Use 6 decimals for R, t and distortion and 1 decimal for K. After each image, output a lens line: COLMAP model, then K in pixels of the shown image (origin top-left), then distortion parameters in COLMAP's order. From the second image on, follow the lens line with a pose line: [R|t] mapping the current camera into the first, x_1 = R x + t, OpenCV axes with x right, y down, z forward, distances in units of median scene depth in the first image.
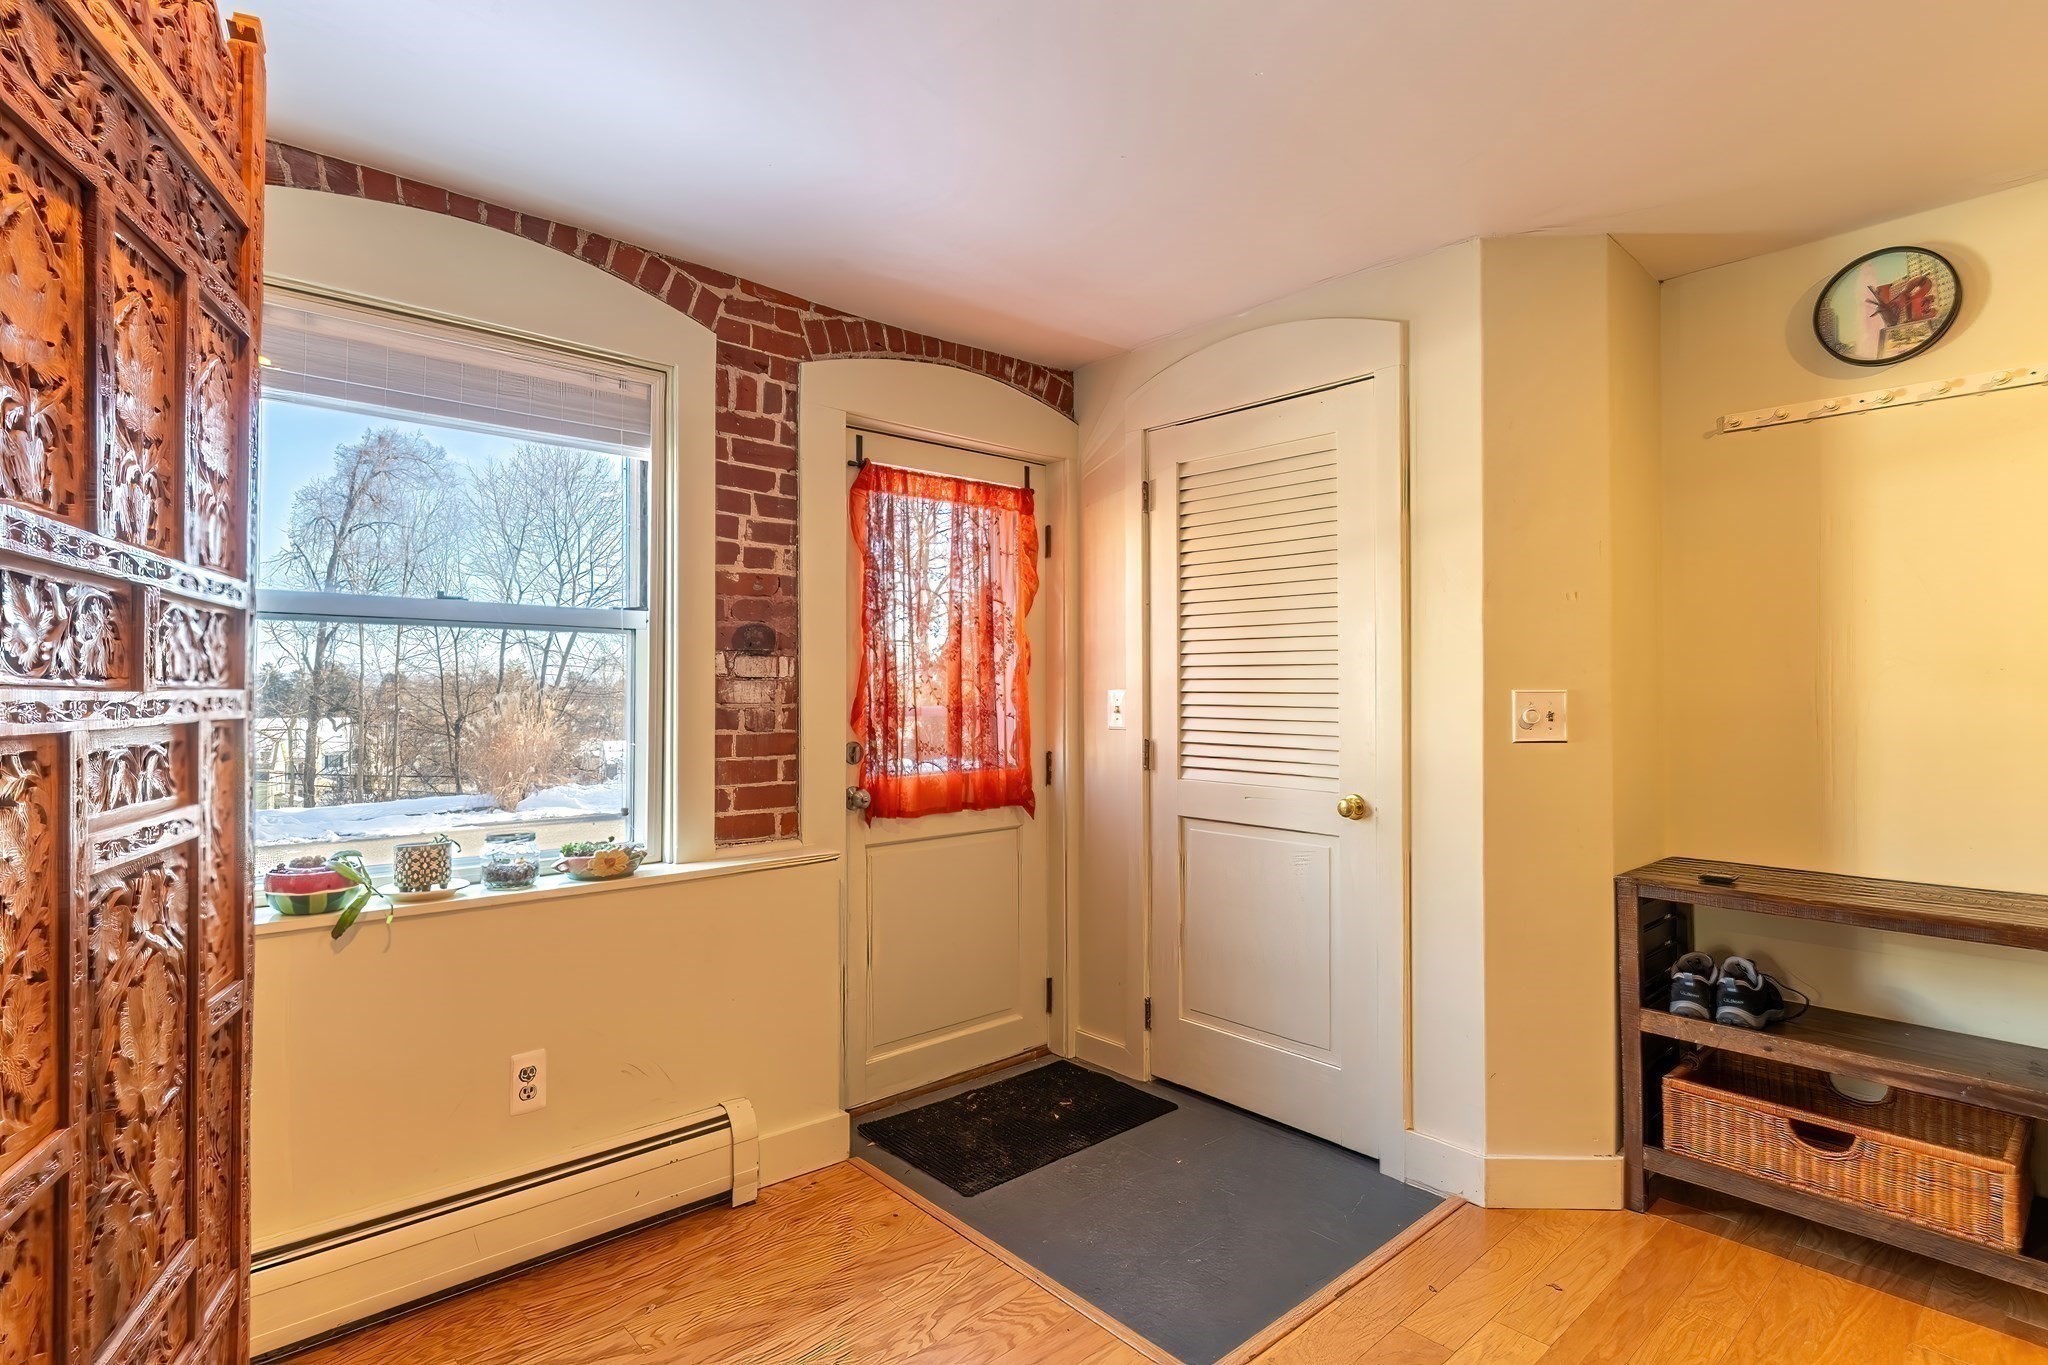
lens RADIAL K [[998.4, 0, 1016.7], [0, 998.4, 683.7], [0, 0, 1]] dist [-0.003692, -0.000294]
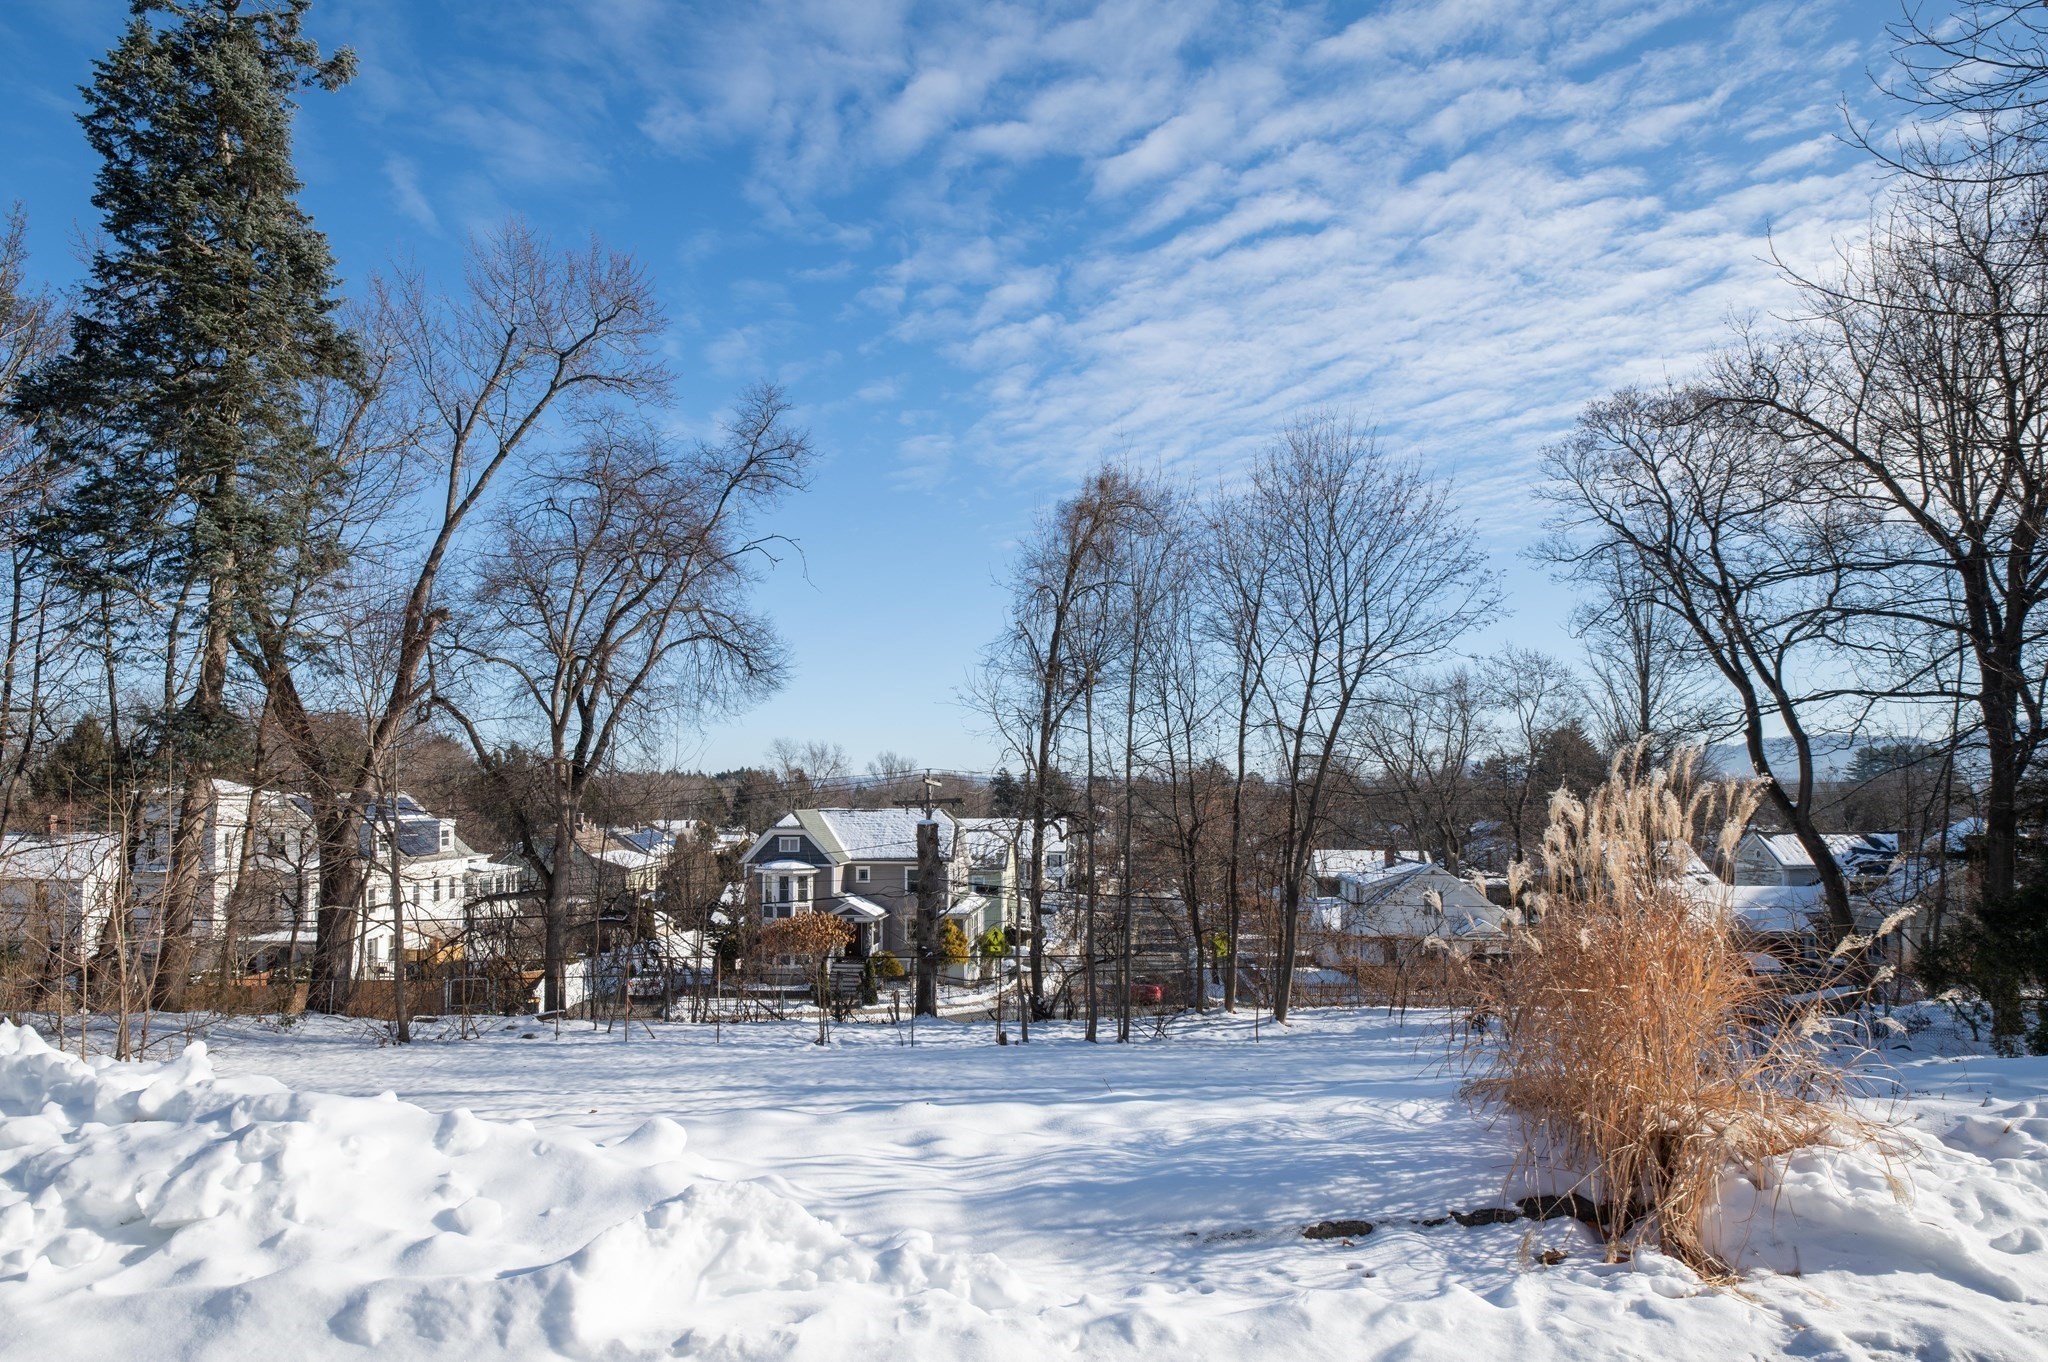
lens RADIAL K [[998.4, 0, 1024.2], [0, 998.4, 683.4], [0, 0, 1]] dist [-0.003692, -0.000294]
pose [[0.808791, -0.069427, -0.583984, -0.217439], [0.011517, 0.994687, -0.102302, 0.002181], [0.587984, 0.076015, 0.805293, 0.307391]]
